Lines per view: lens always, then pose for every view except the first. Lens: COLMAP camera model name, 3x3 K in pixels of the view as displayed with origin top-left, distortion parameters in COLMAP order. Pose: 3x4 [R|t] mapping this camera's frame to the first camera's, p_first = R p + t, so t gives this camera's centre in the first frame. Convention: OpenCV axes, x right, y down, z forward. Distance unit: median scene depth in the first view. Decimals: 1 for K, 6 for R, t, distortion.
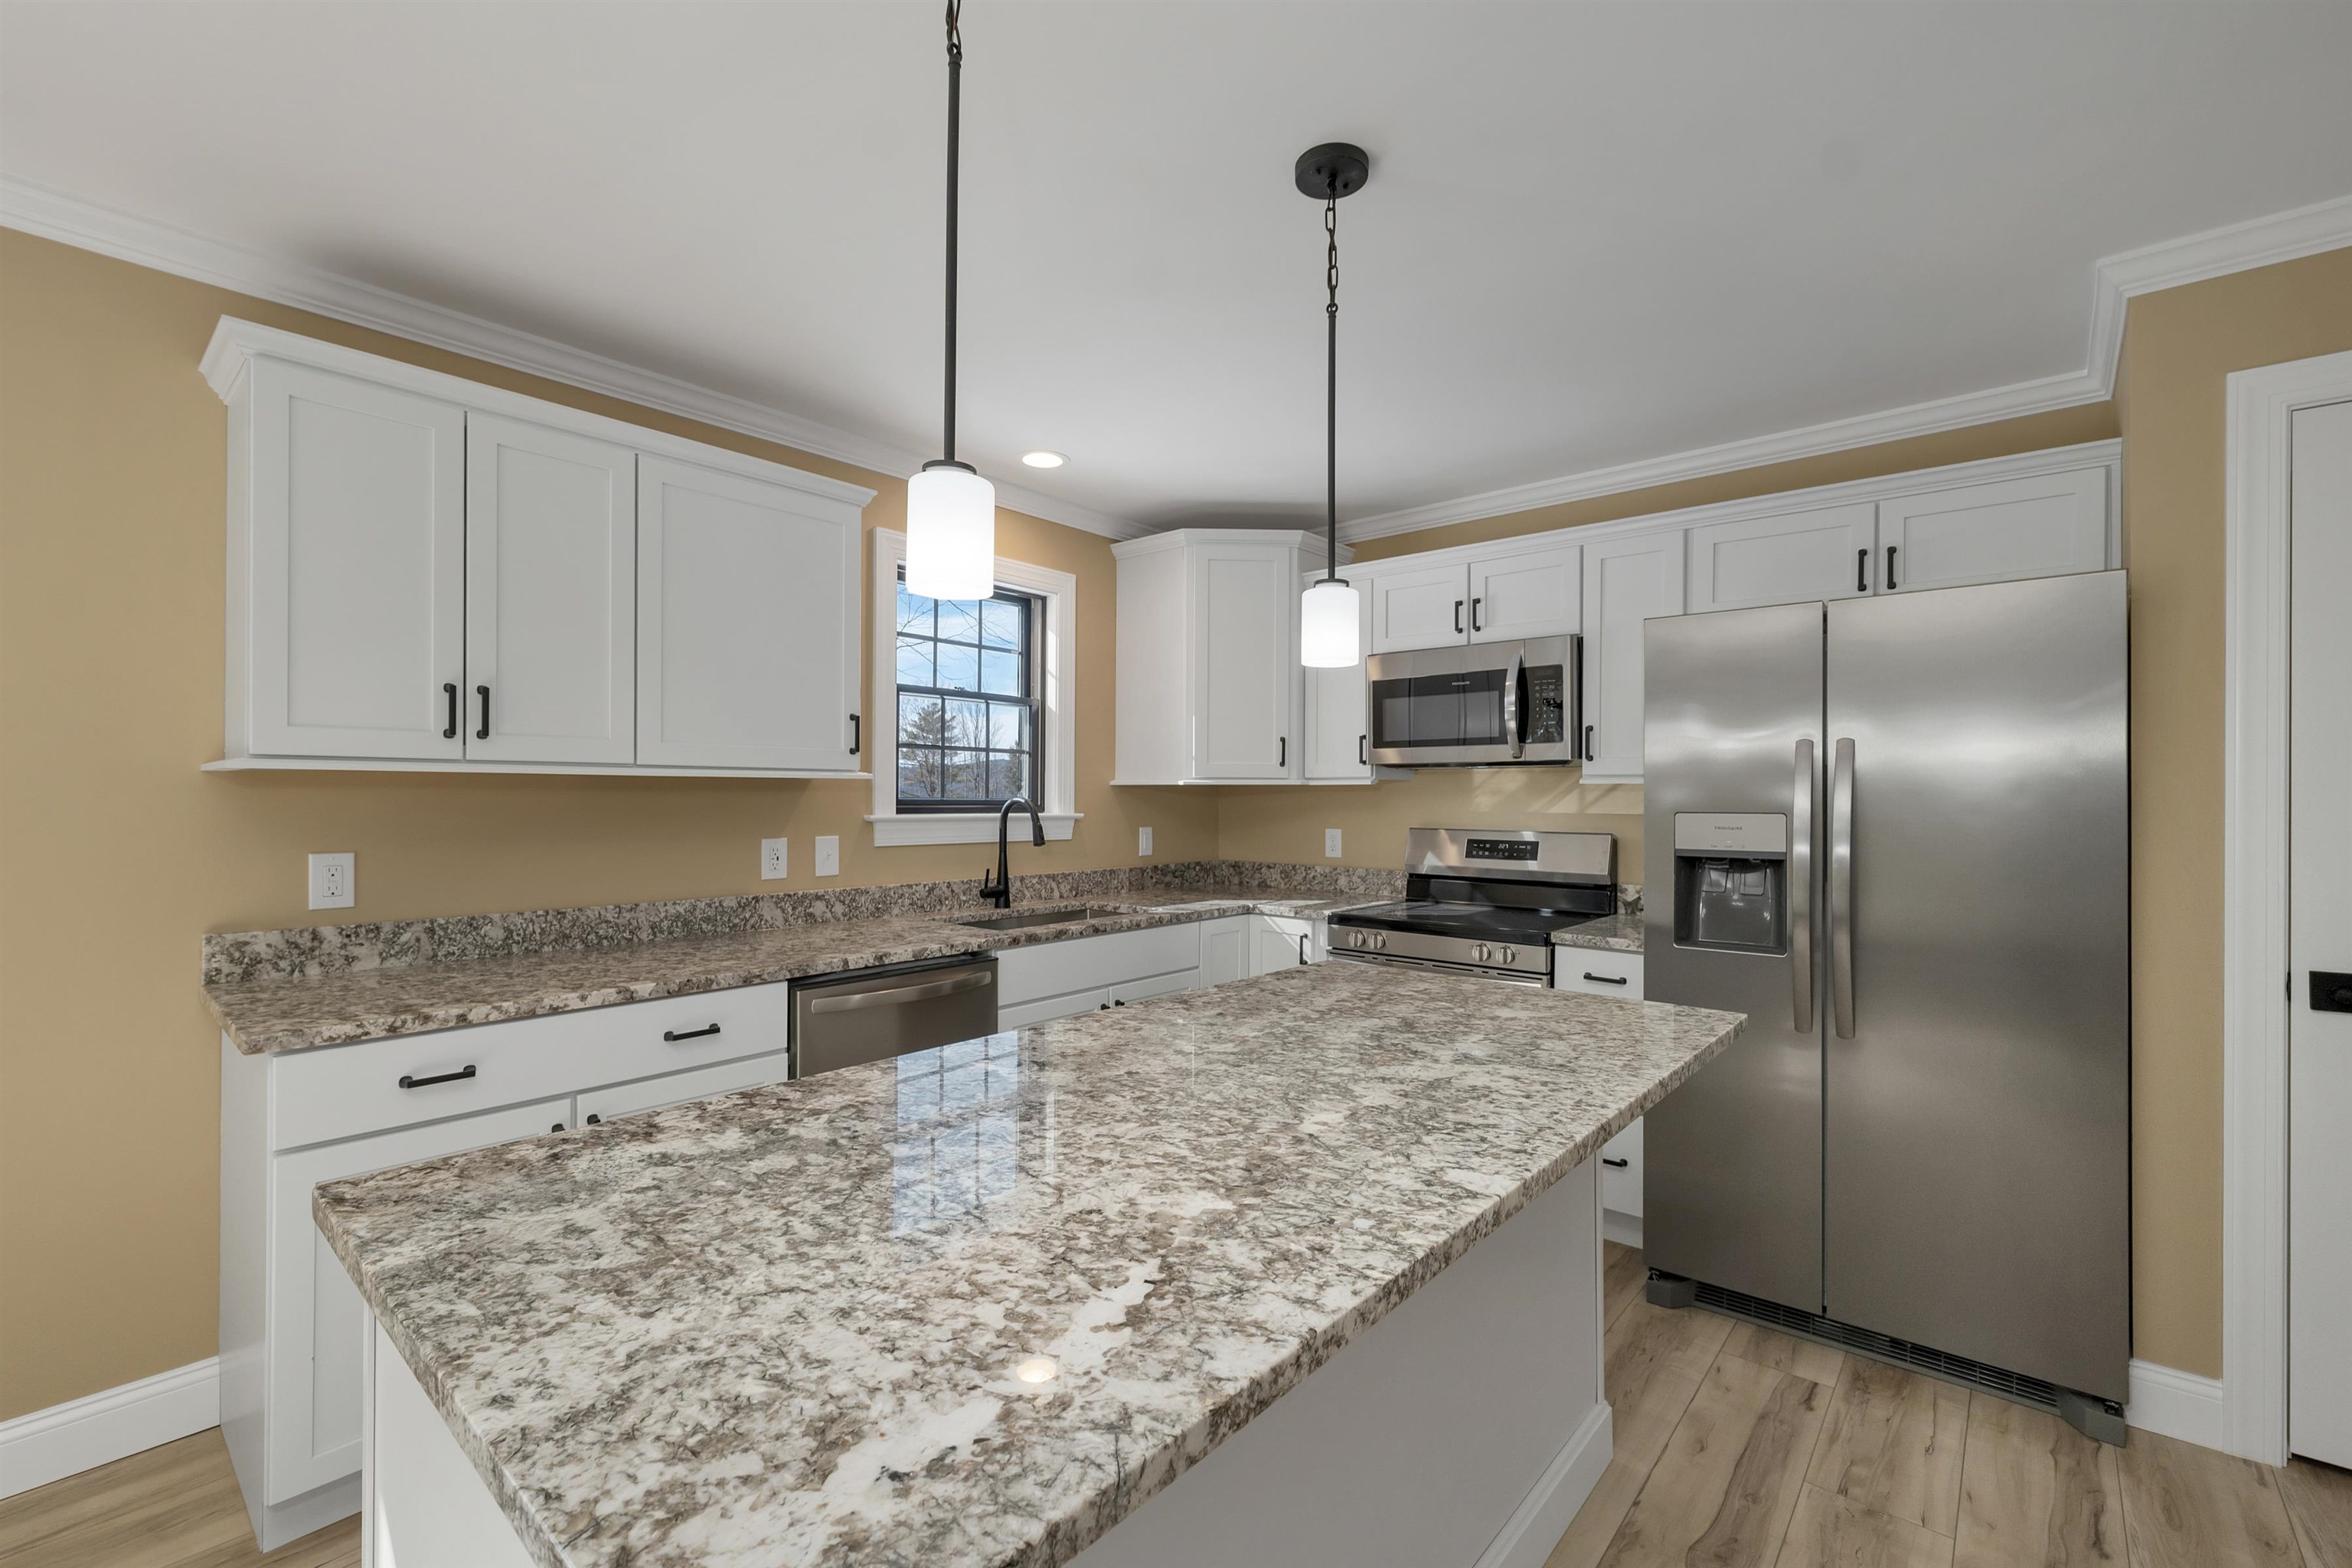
lens RADIAL K [[998.2, 0, 1168.9], [0, 998.2, 797.8], [0, 0, 1]] dist [0.000075, -0.000004]
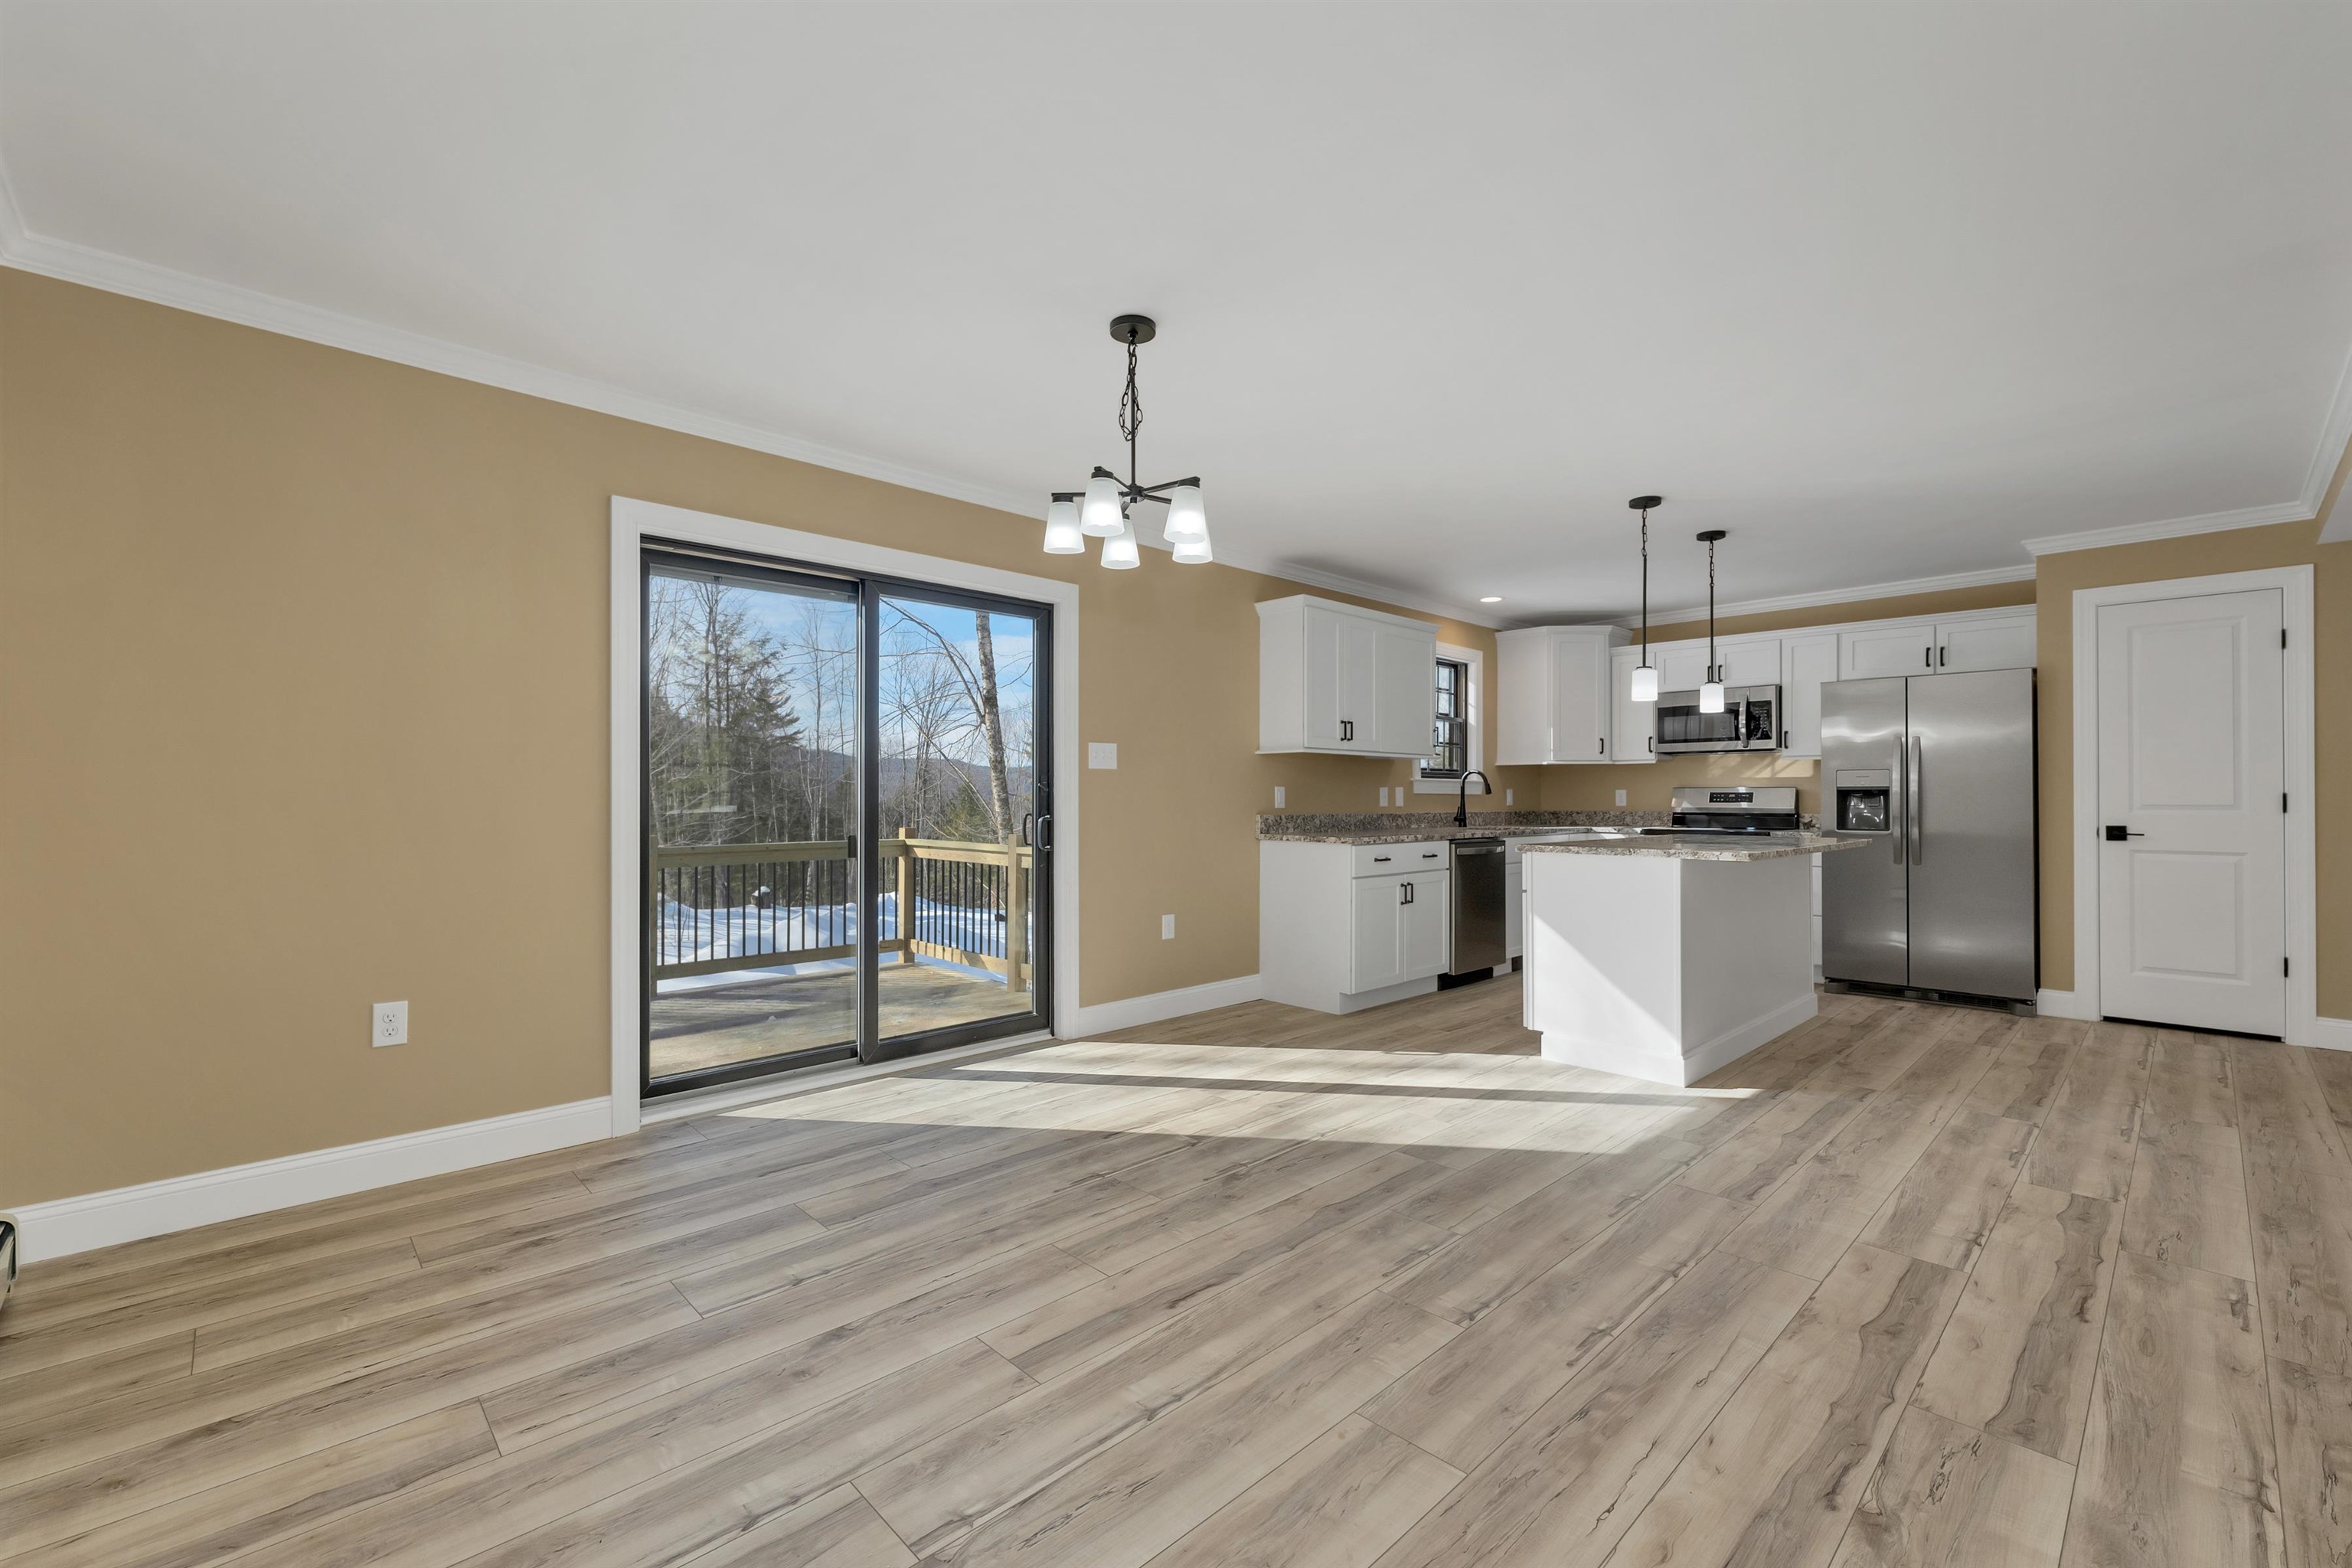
lens RADIAL K [[976.2, 0, 1168.3], [0, 976.2, 793.6], [0, 0, 1]] dist [0.001880, -0.000288]
pose [[0.995236, -0.003093, -0.097447, -0.621984], [0.002468, 0.999976, -0.006532, 0.063002], [0.097464, 0.006260, 0.995219, -1.068490]]
